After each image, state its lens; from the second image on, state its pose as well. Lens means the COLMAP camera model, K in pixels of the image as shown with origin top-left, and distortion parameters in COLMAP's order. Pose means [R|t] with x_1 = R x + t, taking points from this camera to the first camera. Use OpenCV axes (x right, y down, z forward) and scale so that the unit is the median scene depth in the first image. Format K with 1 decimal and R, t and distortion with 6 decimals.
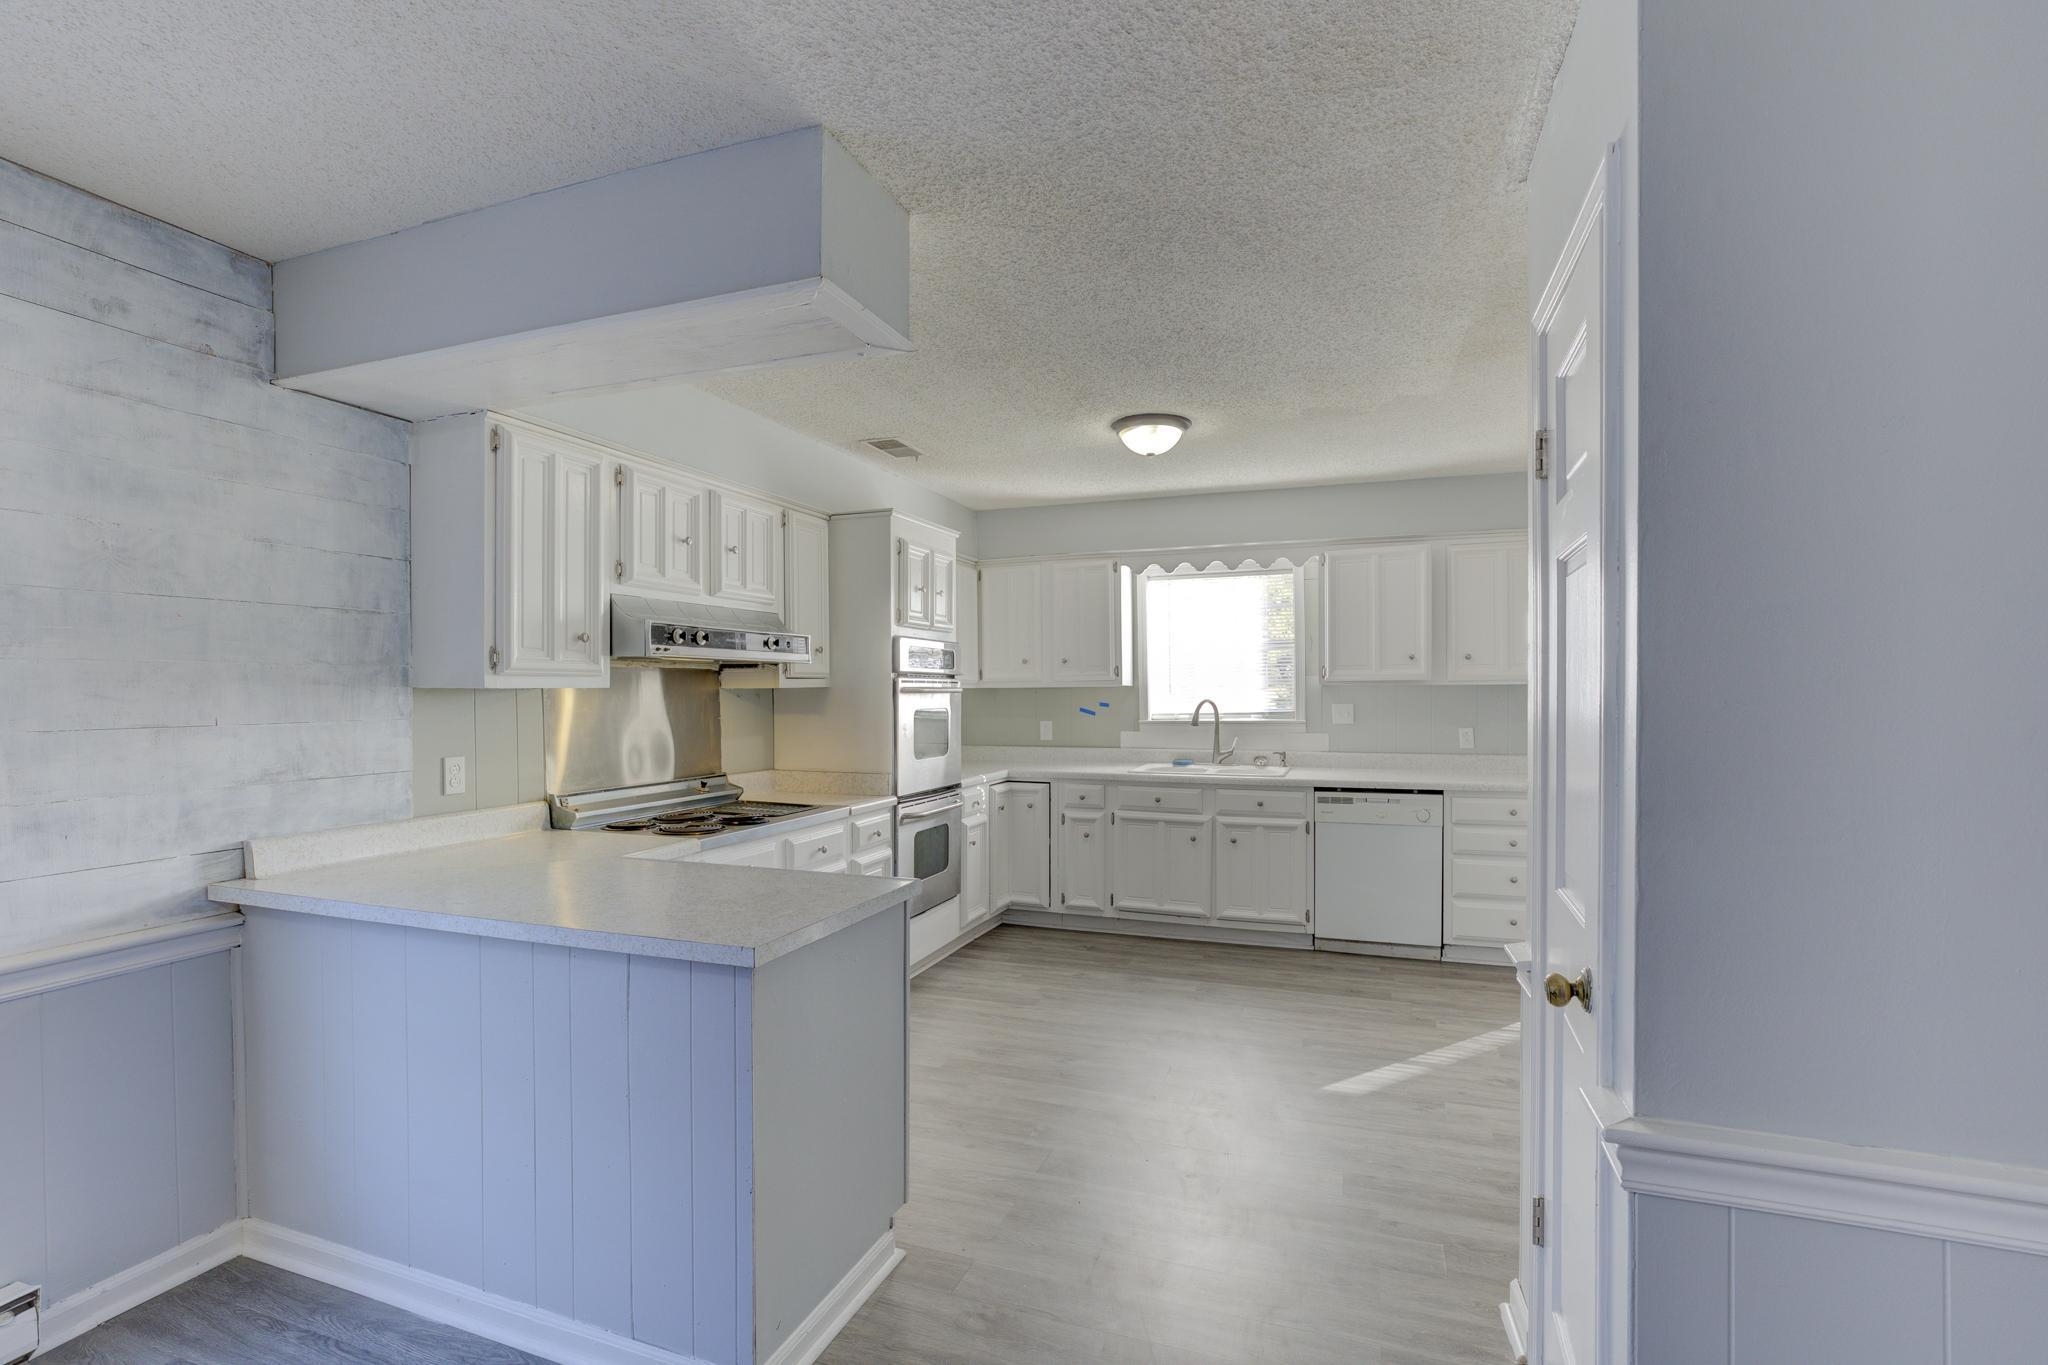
lens RADIAL K [[936.6, 0, 1030.7], [0, 936.6, 689.1], [0, 0, 1]] dist [-0.016258, 0.000565]
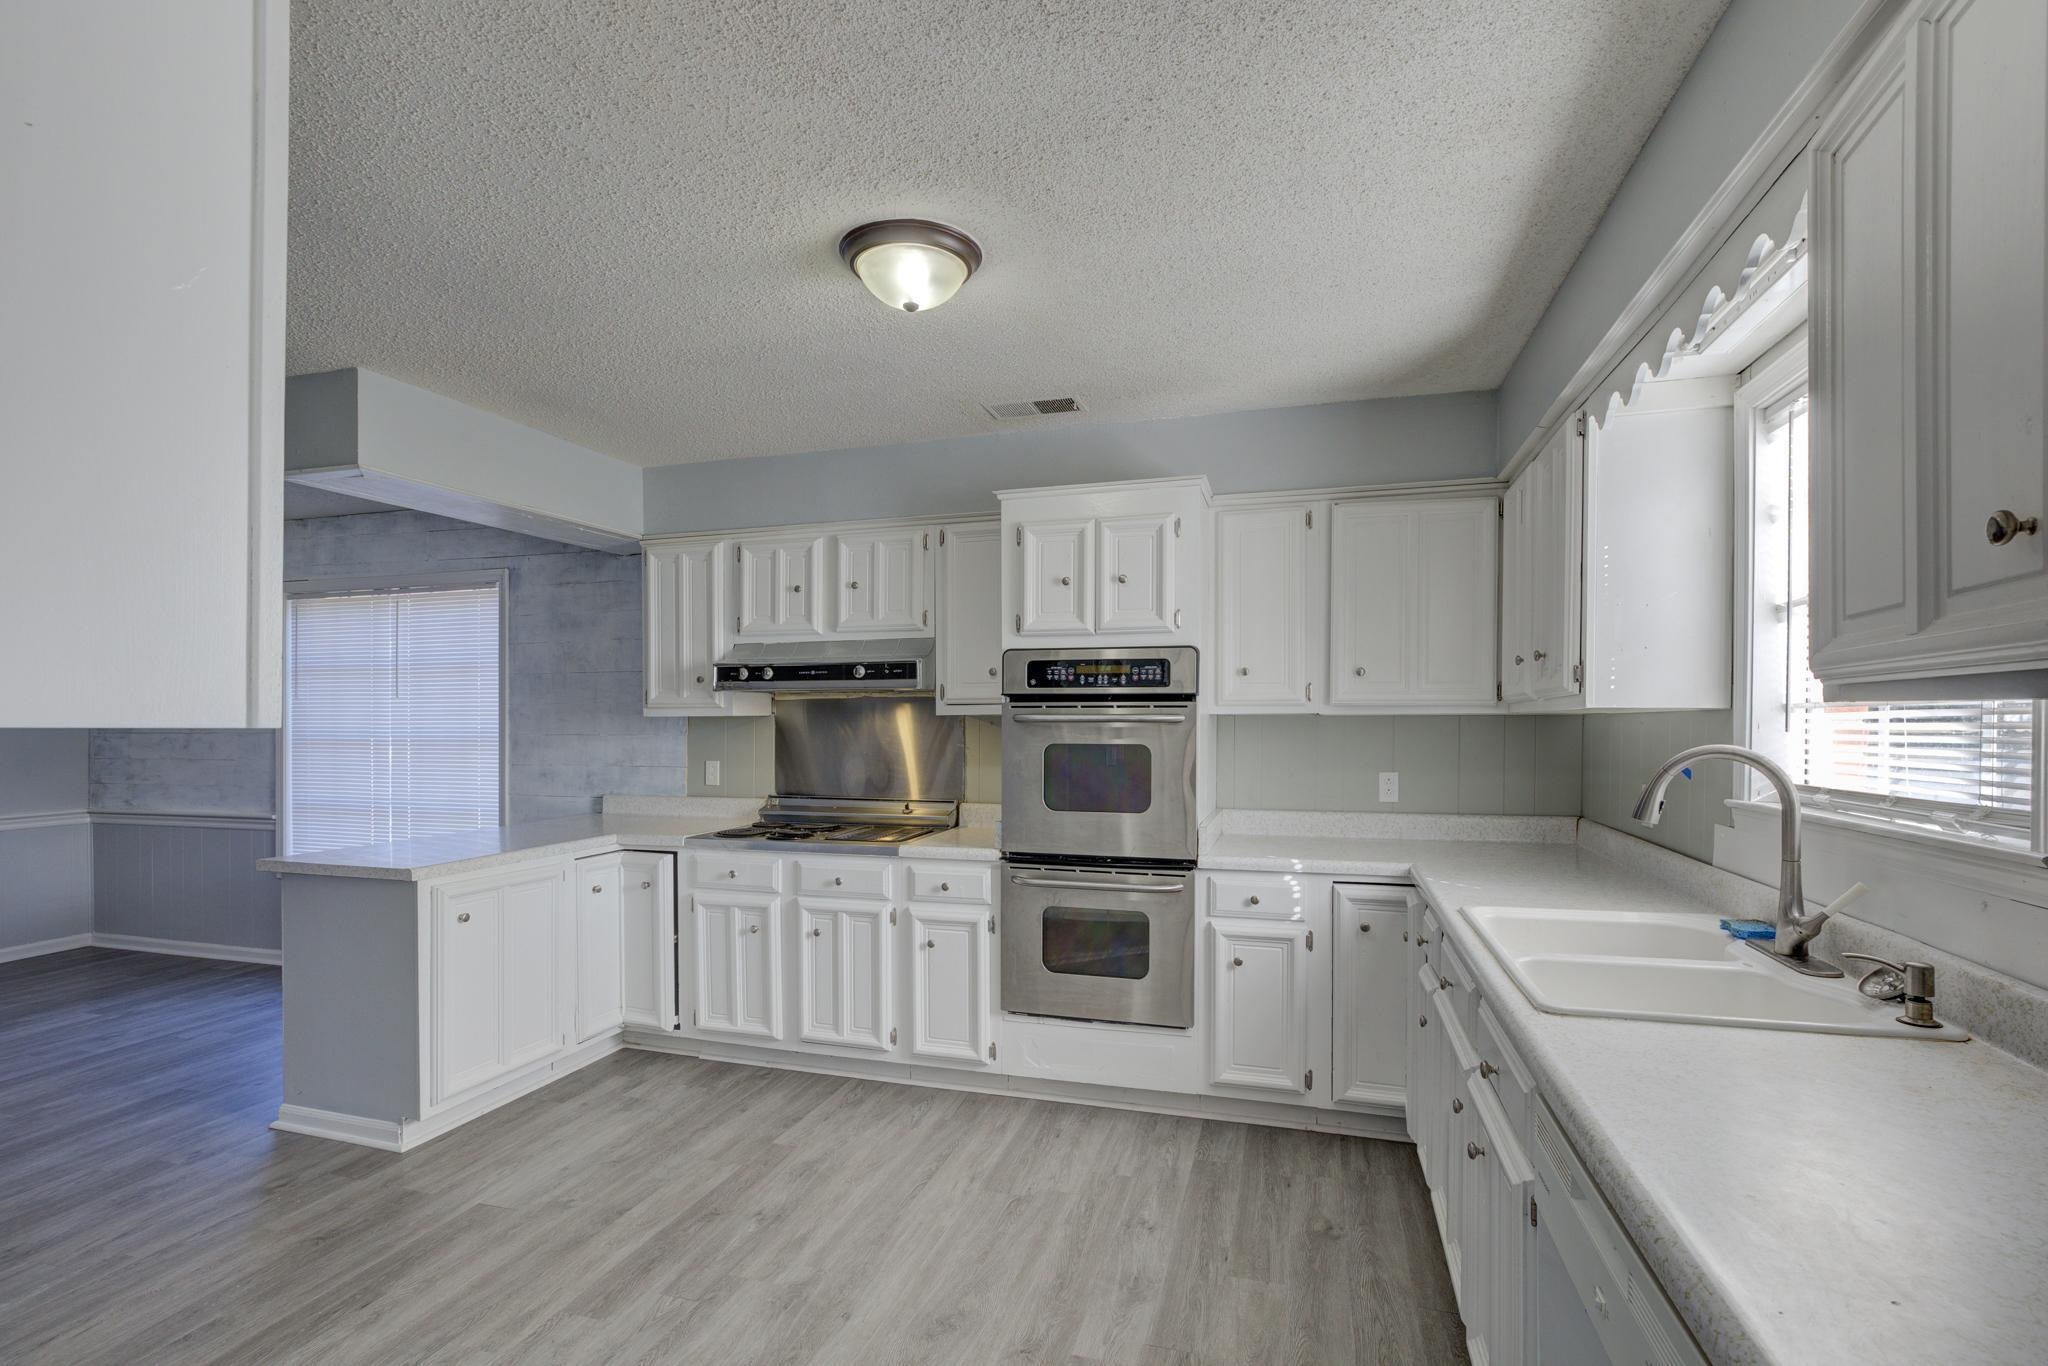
lens RADIAL K [[936.6, 0, 1015.2], [0, 936.6, 726.2], [0, 0, 1]] dist [-0.016258, 0.000565]
pose [[0.066851, 0.002336, -0.997760, 0.625333], [-0.003016, 0.999993, 0.002139, 0.006890], [0.997758, 0.002866, 0.066858, 0.919220]]
